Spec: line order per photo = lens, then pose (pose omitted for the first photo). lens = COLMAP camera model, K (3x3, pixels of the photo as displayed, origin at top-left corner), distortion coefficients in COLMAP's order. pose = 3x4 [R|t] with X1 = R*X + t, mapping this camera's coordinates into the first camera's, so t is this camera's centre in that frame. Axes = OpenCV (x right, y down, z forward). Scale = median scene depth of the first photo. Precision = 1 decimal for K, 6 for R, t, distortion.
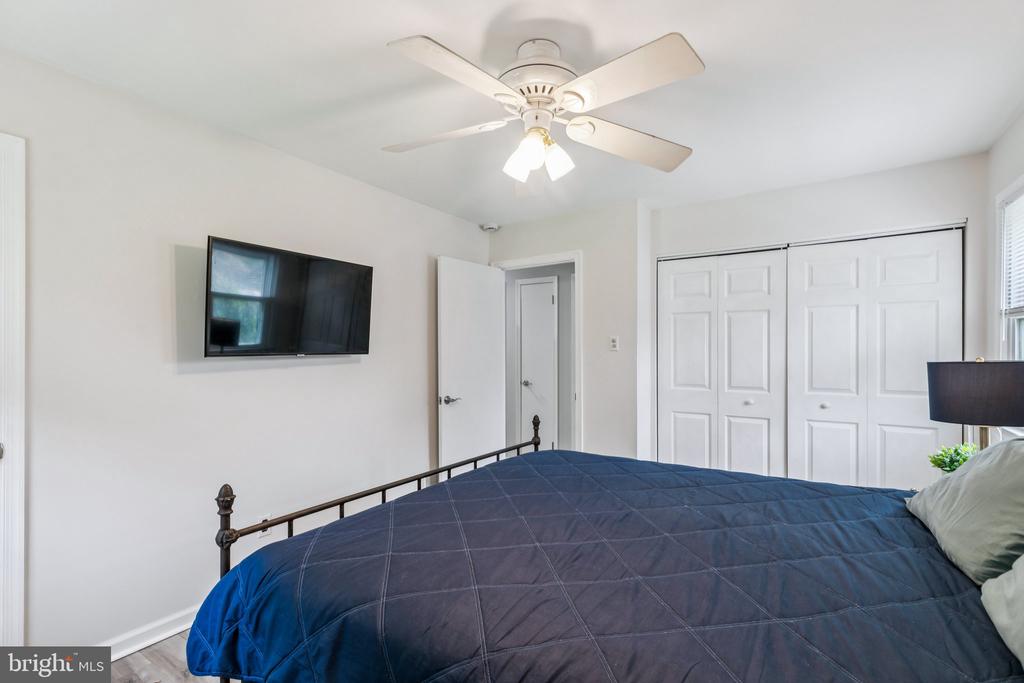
lens RADIAL K [[476.1, 0, 511.6], [0, 476.1, 345.0], [0, 0, 1]] dist [0.000788, -0.000085]
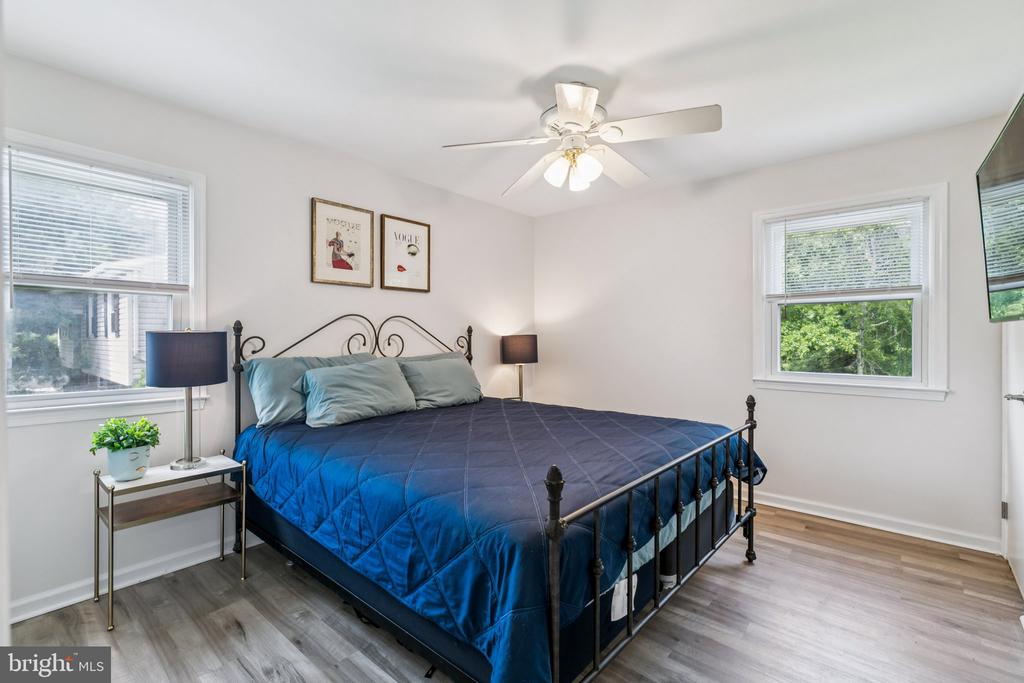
lens RADIAL K [[460.3, 0, 513.5], [0, 460.3, 340.0], [0, 0, 1]] dist [0.003347, -0.000040]
pose [[-0.995808, 0.000898, 0.091464, 0.049808], [0.001768, 0.999954, 0.009439, 0.029556], [-0.091451, 0.009561, -0.995764, 1.240949]]
